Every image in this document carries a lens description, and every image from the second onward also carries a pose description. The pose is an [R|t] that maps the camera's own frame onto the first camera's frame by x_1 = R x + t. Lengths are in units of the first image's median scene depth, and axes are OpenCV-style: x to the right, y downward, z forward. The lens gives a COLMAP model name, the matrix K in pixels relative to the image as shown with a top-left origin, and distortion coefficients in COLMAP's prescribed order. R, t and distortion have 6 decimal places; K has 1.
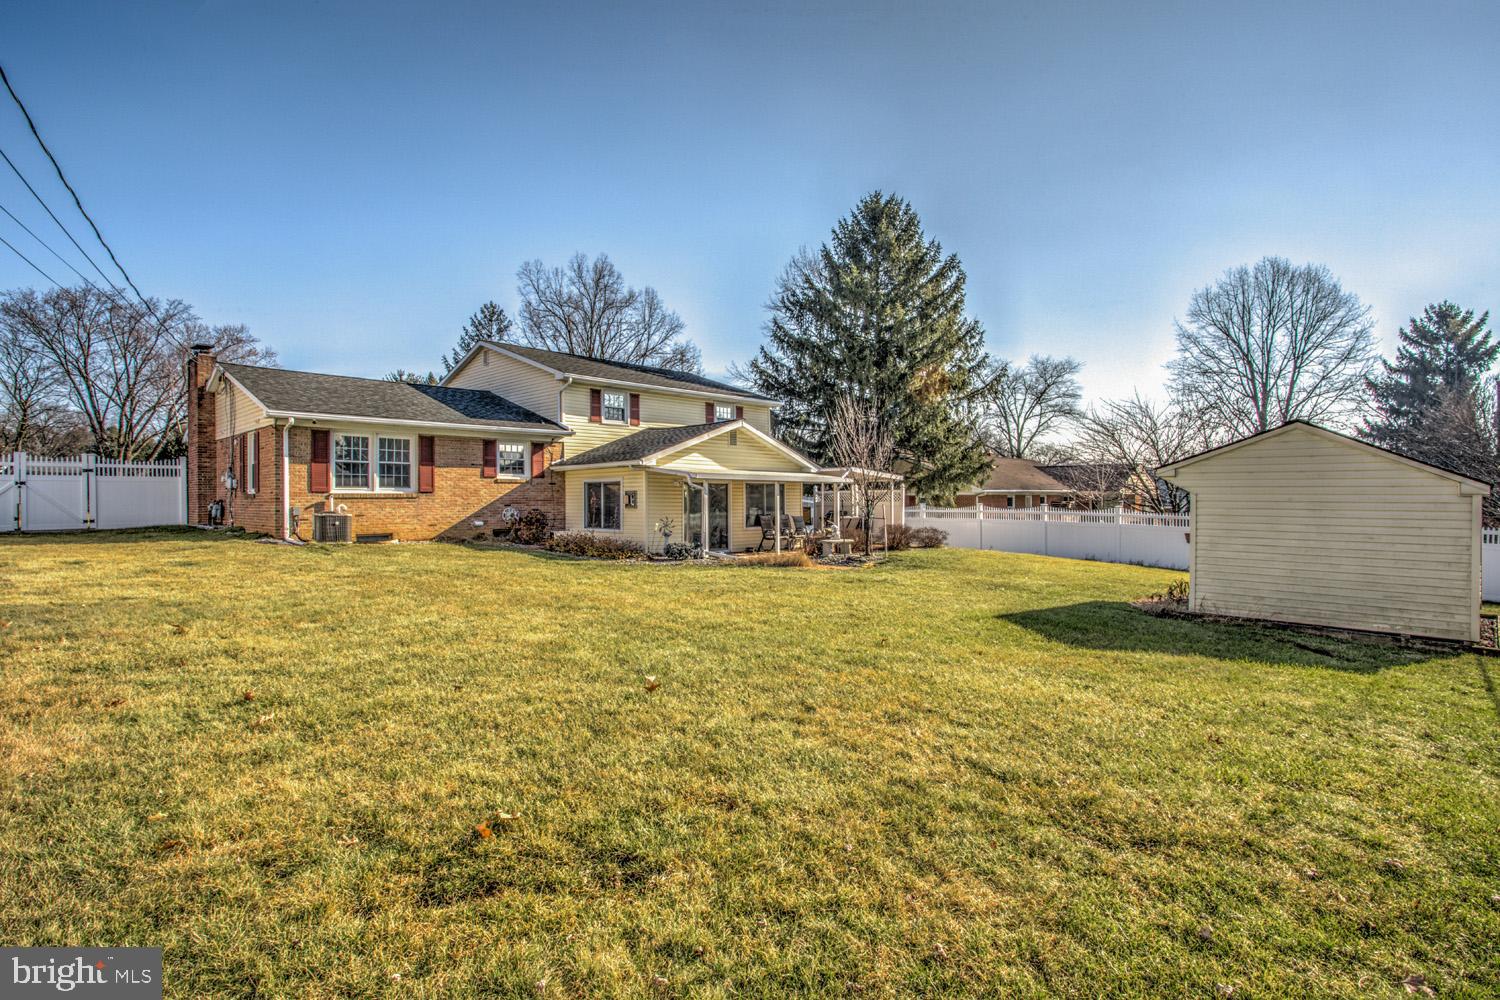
lens RADIAL K [[731.9, 0, 749.2], [0, 731.9, 498.6], [0, 0, 1]] dist [-0.013144, 0.004081]
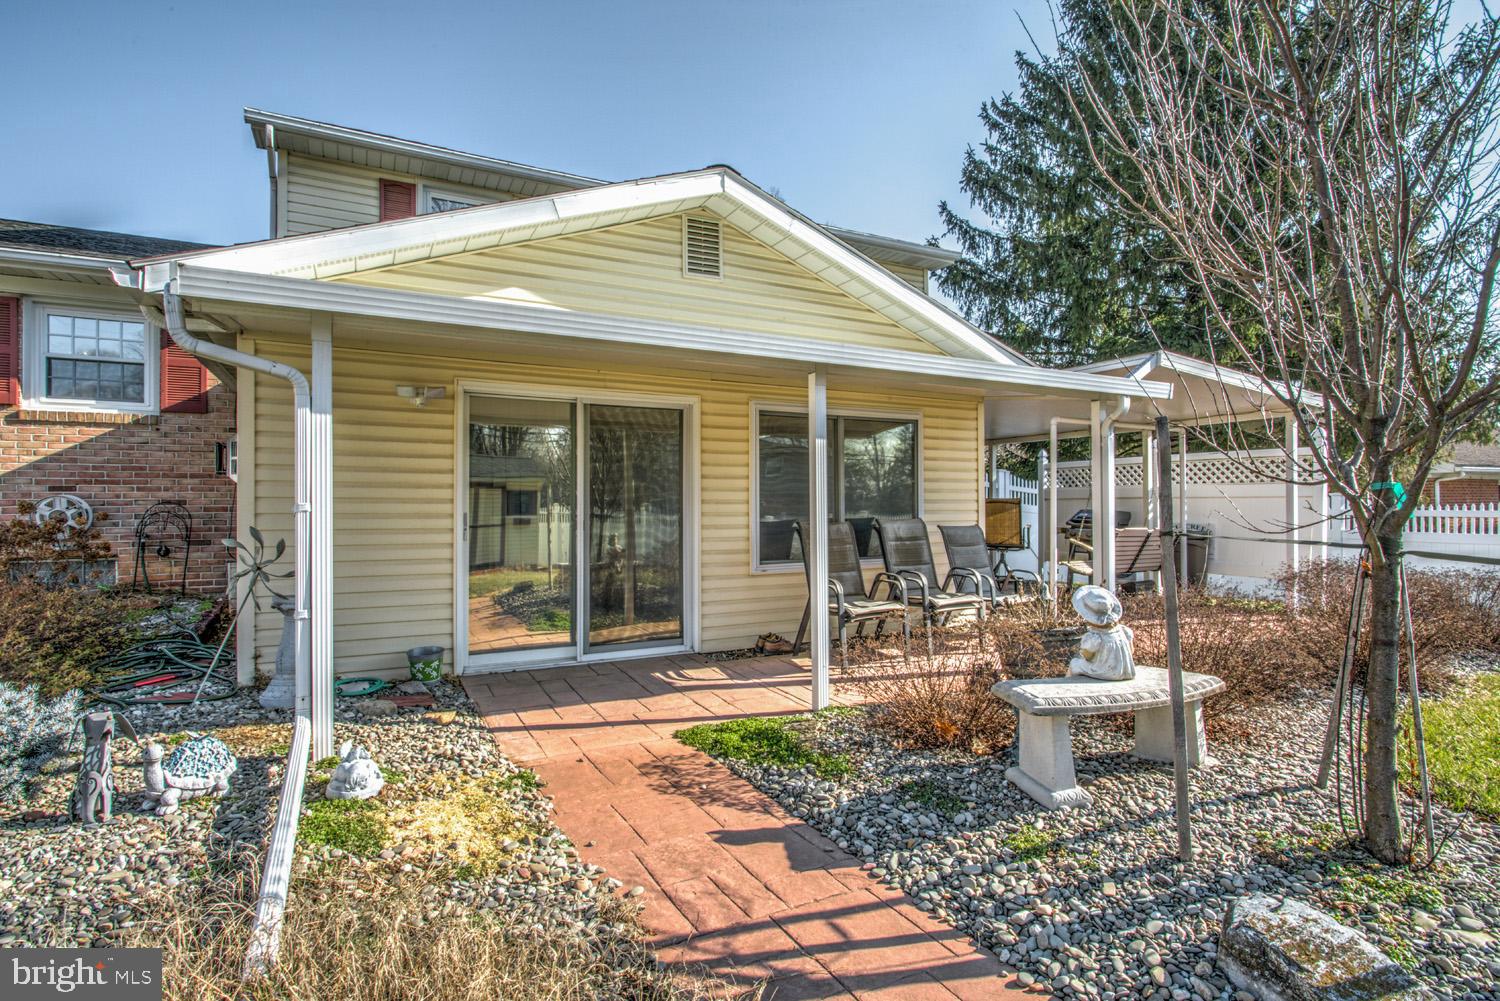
lens RADIAL K [[731.9, 0, 751.4], [0, 731.9, 505.1], [0, 0, 1]] dist [-0.013144, 0.004081]
pose [[0.949398, 0.003112, -0.314061, 0.068000], [-0.001400, 0.999983, 0.005678, 0.011415], [0.314073, -0.004951, 0.949386, 0.585310]]
